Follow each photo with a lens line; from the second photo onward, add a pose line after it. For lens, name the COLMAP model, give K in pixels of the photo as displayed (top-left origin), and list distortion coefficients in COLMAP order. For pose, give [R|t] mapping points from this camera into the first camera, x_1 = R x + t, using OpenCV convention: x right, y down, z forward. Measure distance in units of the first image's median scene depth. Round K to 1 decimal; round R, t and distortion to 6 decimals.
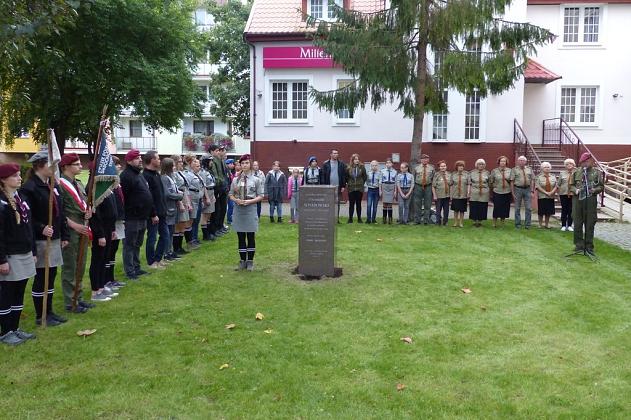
lens RADIAL K [[555.0, 0, 315.5], [0, 555.0, 210.0], [0, 0, 1]] dist [-0.002295, 0.002396]
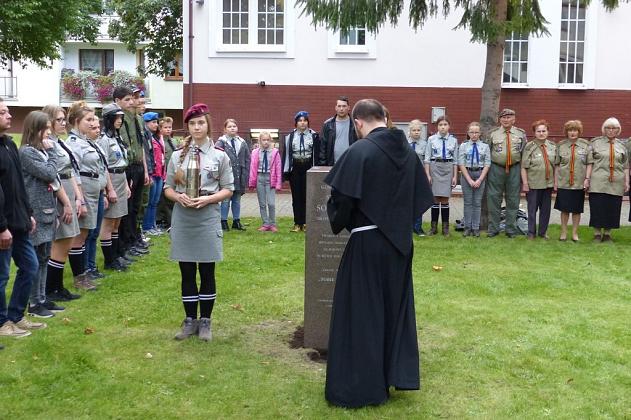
lens RADIAL K [[883.7, 0, 315.5], [0, 883.7, 210.0], [0, 0, 1]] dist [0.100558, -0.607297]
pose [[0.998964, 0.002948, 0.045410, -0.032970], [-0.003601, 0.999891, 0.014322, -0.010951], [-0.045363, -0.014471, 0.998866, 0.121805]]
